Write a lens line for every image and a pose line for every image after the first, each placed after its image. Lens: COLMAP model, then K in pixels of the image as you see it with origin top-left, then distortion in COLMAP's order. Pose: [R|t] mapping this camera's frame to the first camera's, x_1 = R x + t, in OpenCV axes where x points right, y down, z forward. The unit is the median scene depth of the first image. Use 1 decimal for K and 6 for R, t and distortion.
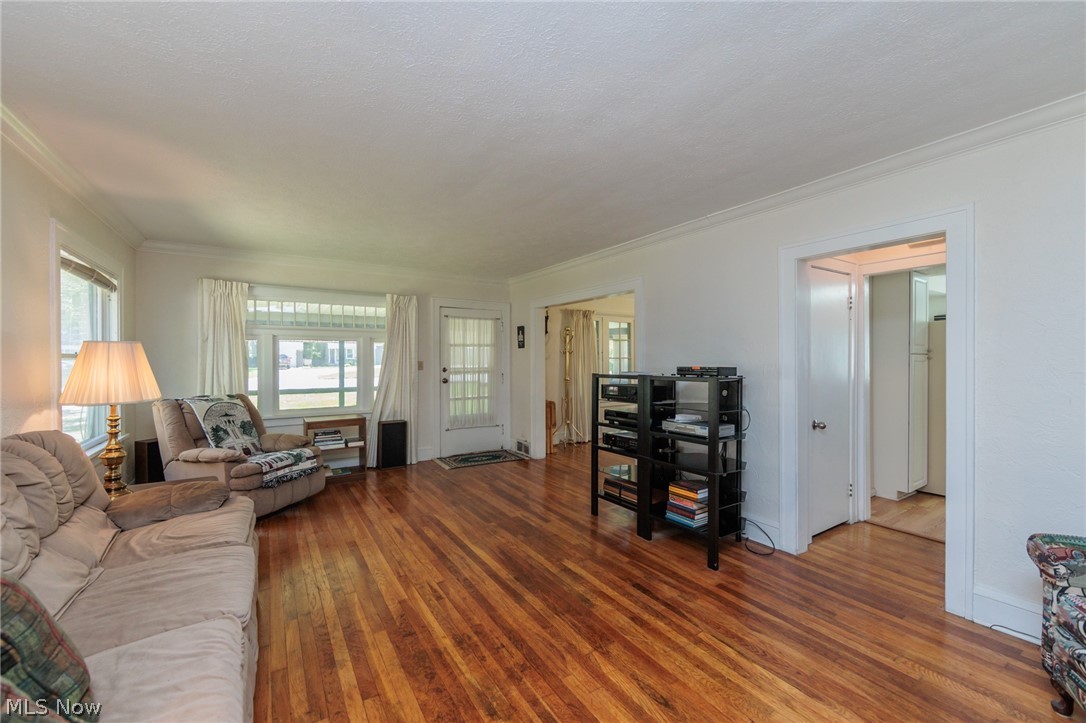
lens RADIAL K [[427.6, 0, 549.6], [0, 427.6, 366.8], [0, 0, 1]] dist [-0.003736, -0.000009]
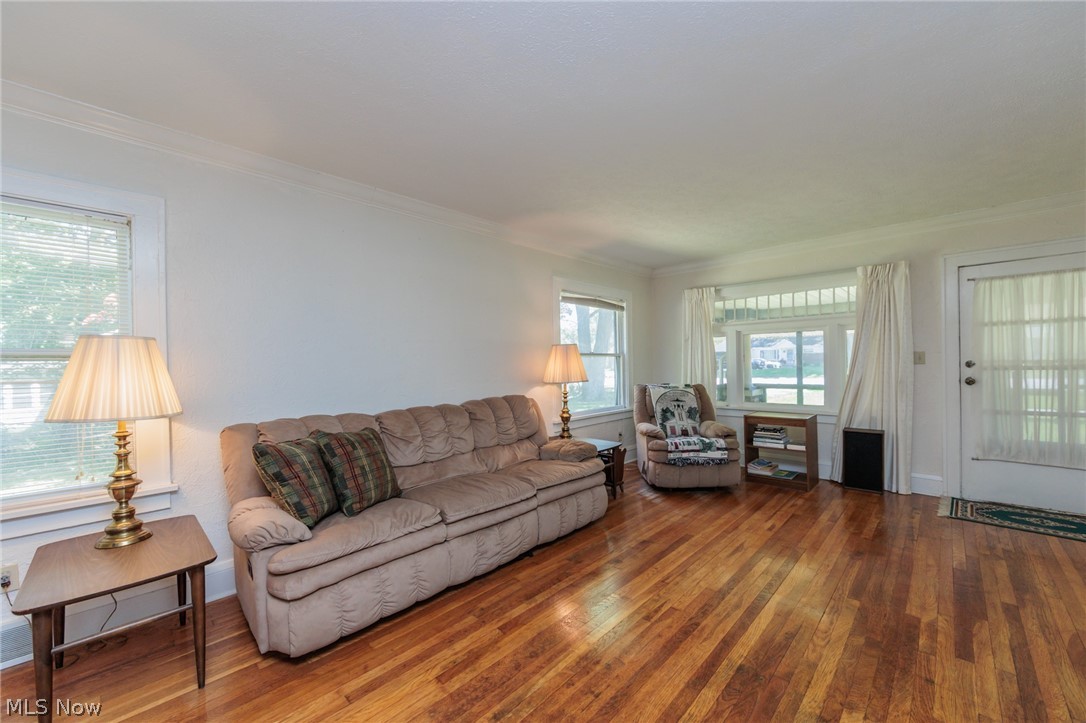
lens RADIAL K [[427.6, 0, 554.0], [0, 427.6, 361.0], [0, 0, 1]] dist [-0.003736, -0.000009]
pose [[0.239891, -0.008603, -0.970762, 0.368344], [0.000839, 0.999962, -0.008654, 0.012530], [0.970800, 0.001261, 0.239889, 0.399497]]
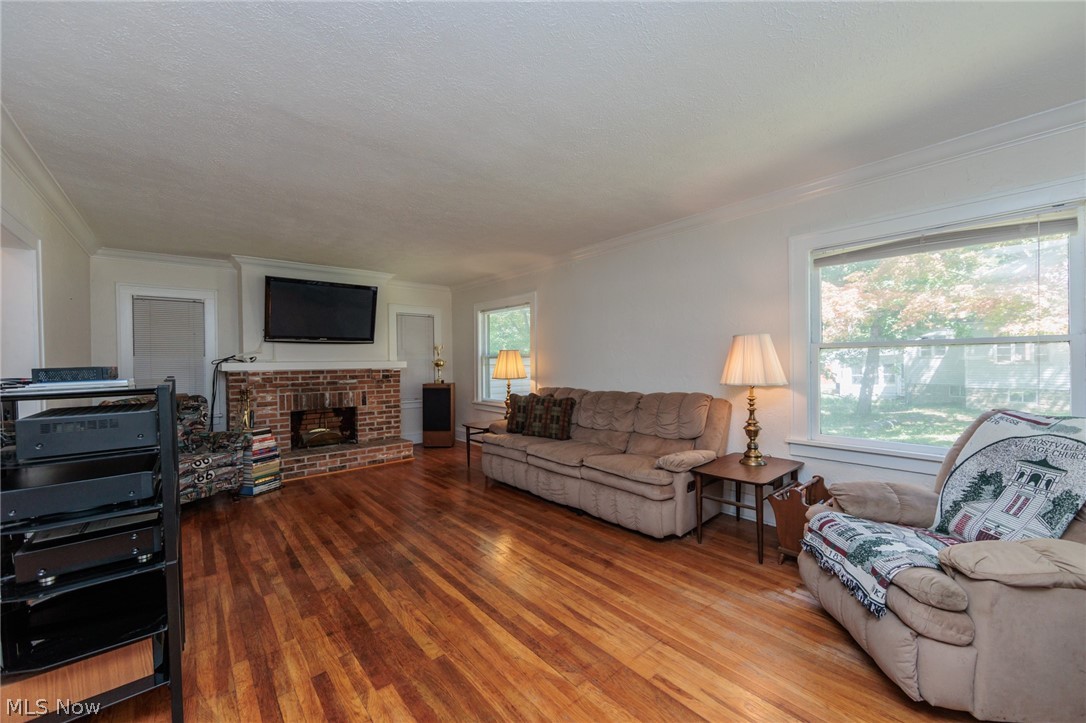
lens RADIAL K [[427.6, 0, 546.3], [0, 427.6, 366.0], [0, 0, 1]] dist [-0.003736, -0.000009]
pose [[-0.992471, 0.016046, -0.121421, -0.207733], [0.012752, 0.999531, 0.027856, -0.008372], [0.121810, 0.026098, -0.992210, 1.494029]]
